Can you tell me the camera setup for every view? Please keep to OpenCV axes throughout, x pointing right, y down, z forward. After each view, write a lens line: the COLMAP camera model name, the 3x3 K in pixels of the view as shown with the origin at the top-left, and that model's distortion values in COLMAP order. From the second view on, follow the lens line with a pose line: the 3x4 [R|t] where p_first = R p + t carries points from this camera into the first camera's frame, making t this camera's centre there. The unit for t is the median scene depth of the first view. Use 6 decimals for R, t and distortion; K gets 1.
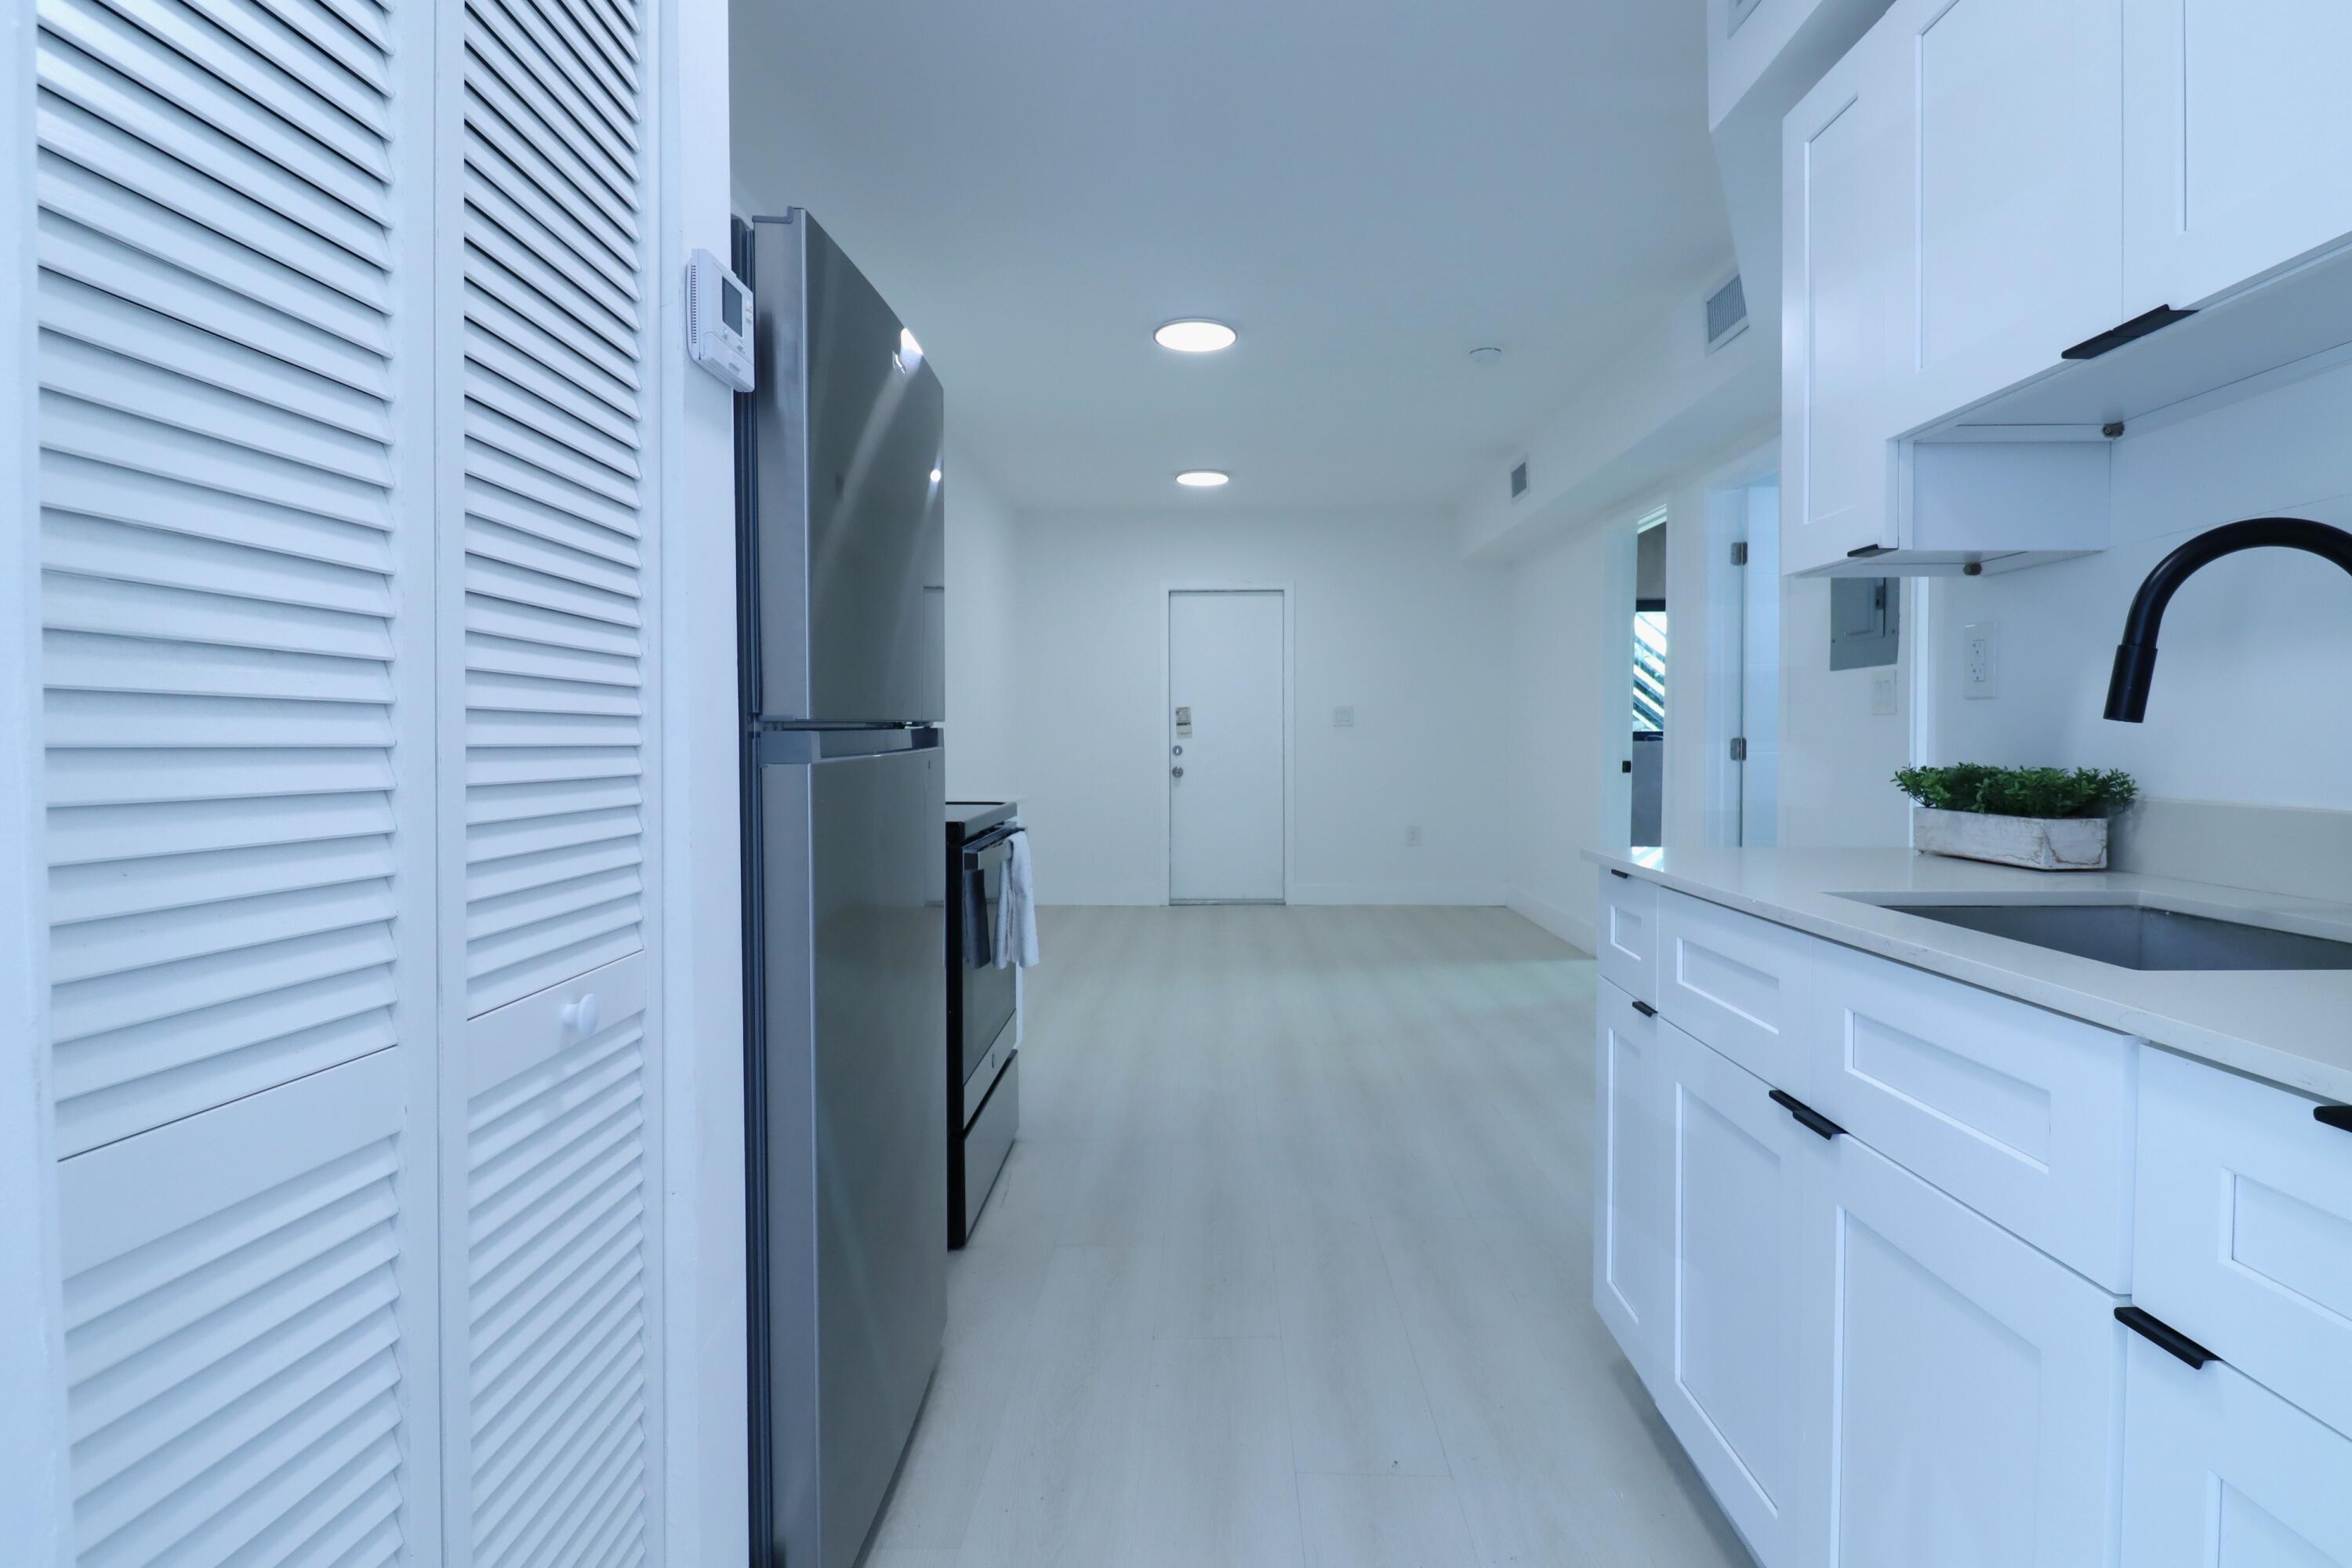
lens RADIAL K [[1259.1, 0, 1176.0], [0, 1259.1, 784.0], [0, 0, 1]] dist [0.001238, -0.000159]
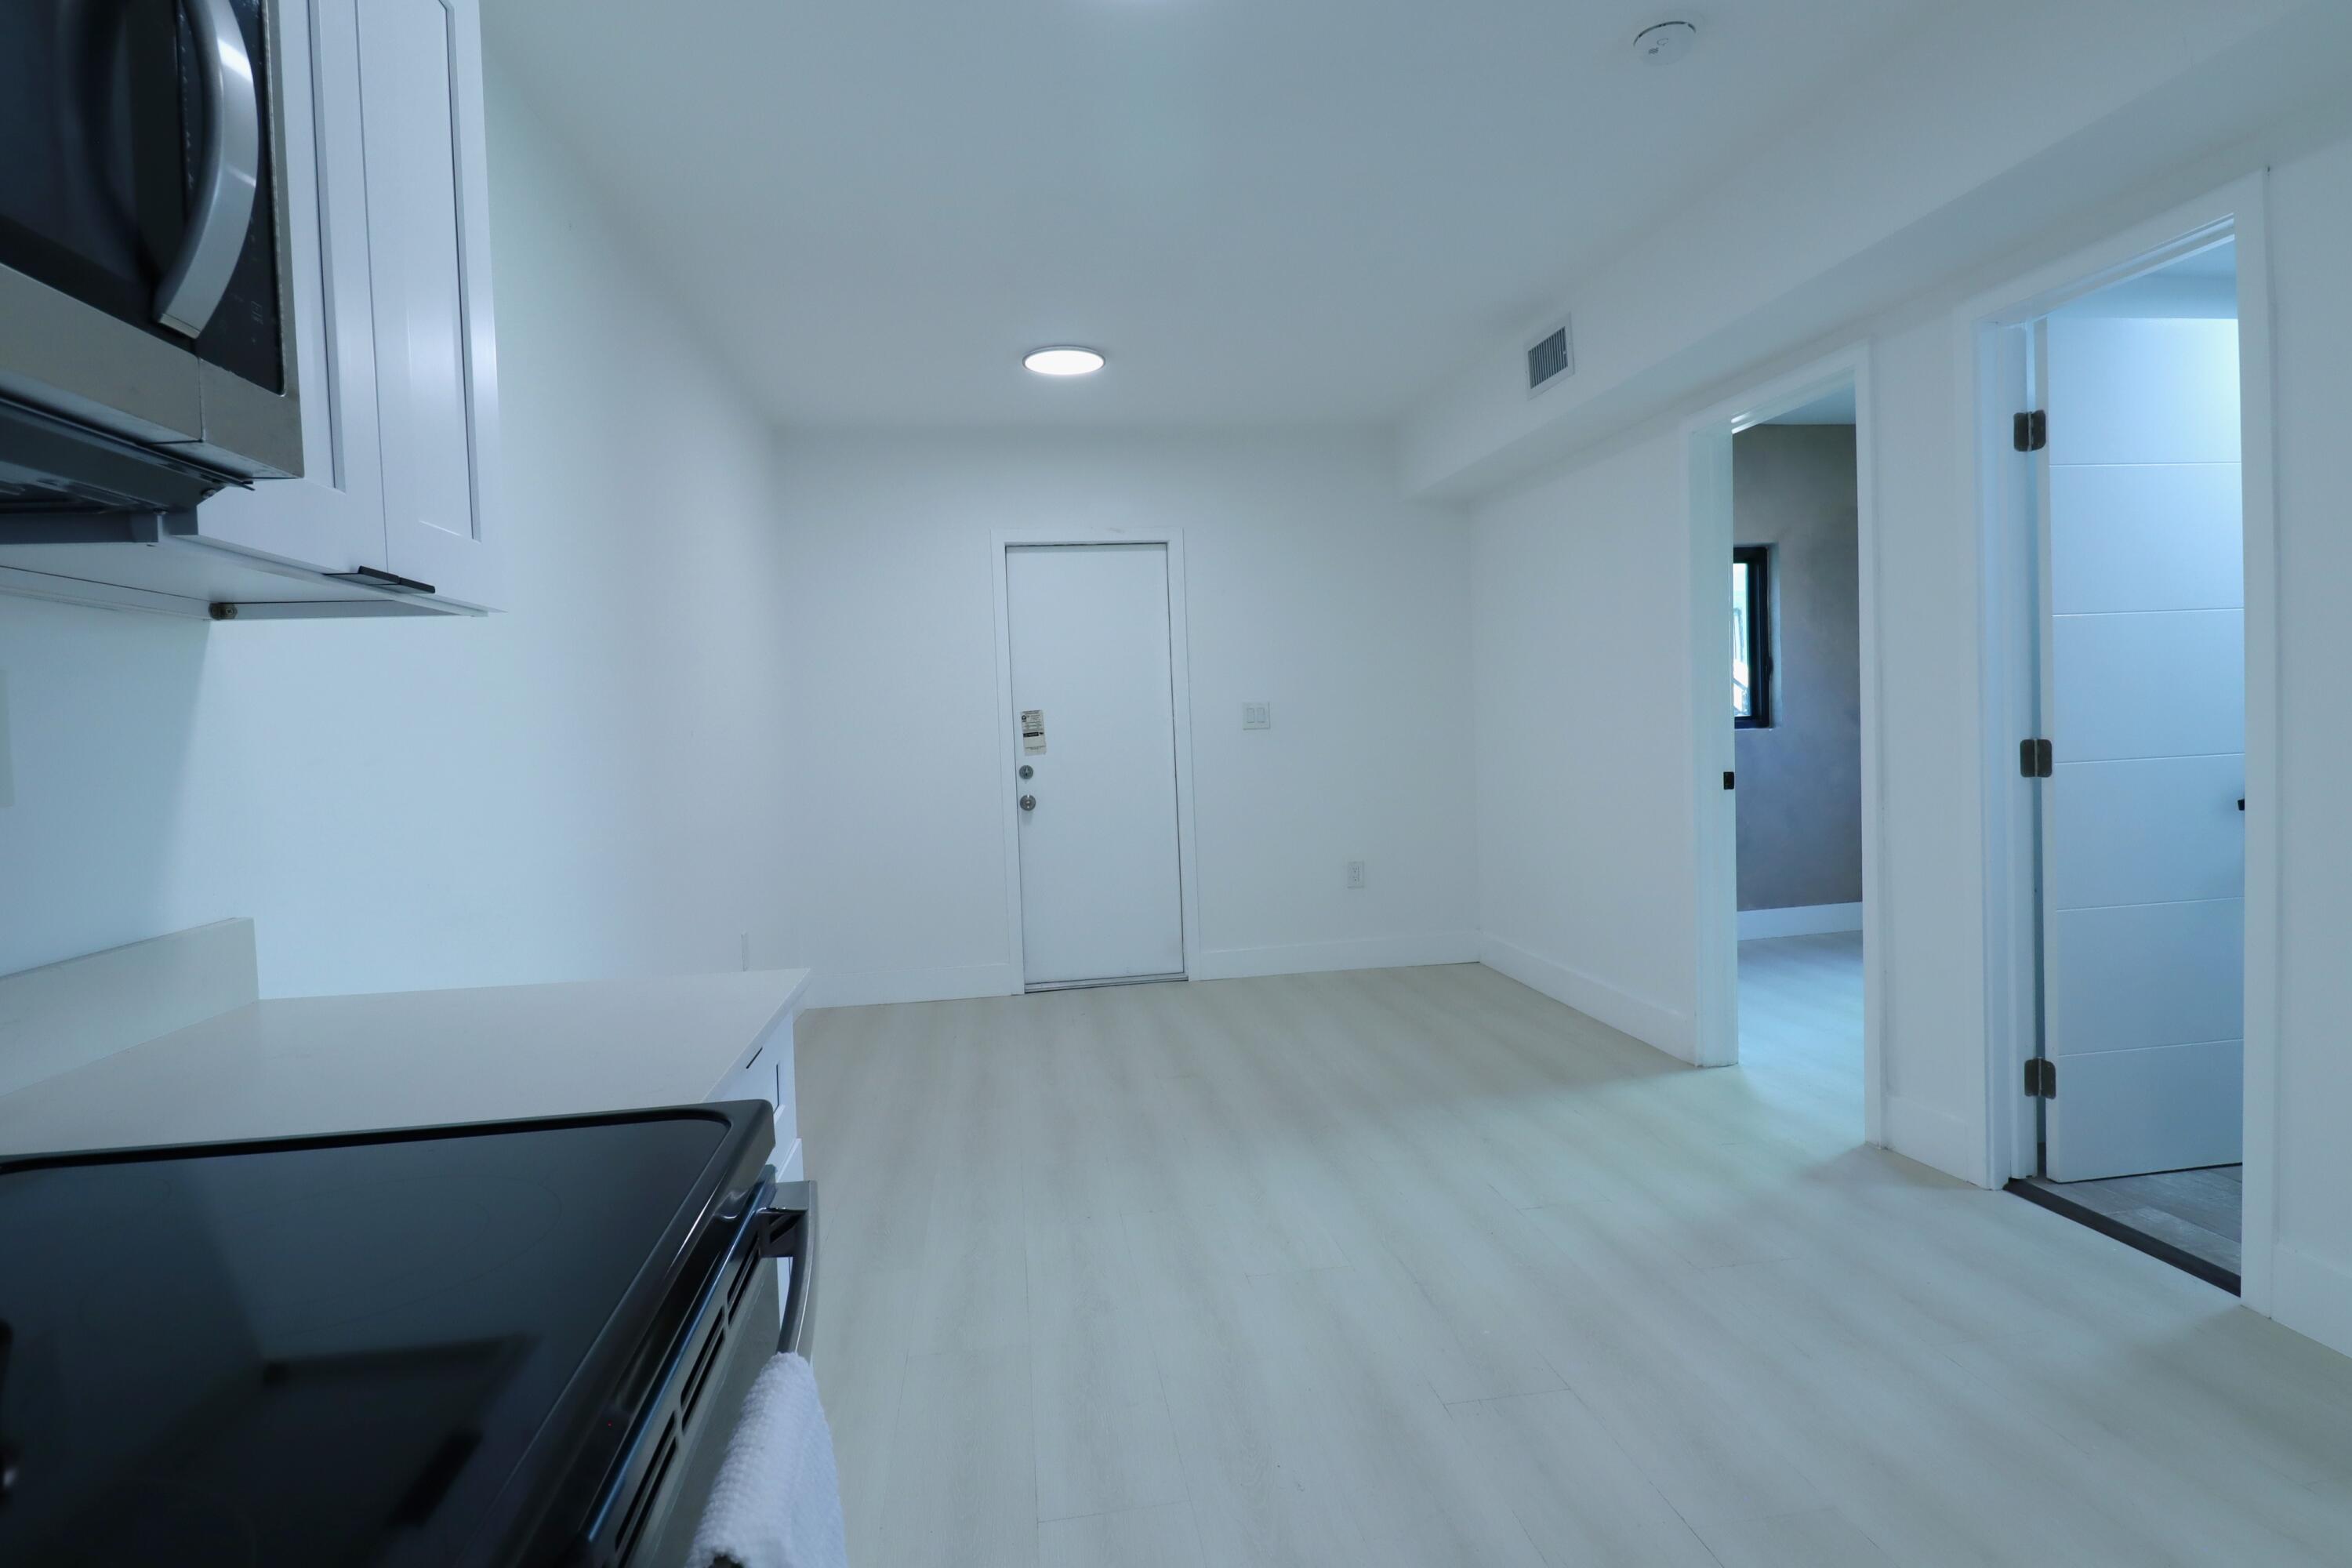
lens RADIAL K [[1259.1, 0, 1176.0], [0, 1259.1, 784.0], [0, 0, 1]] dist [0.001238, -0.000159]
pose [[0.984537, -0.045337, 0.169206, -0.036224], [0.043898, 0.998961, 0.012239, -0.025333], [-0.169585, -0.004622, 0.985505, 0.295609]]
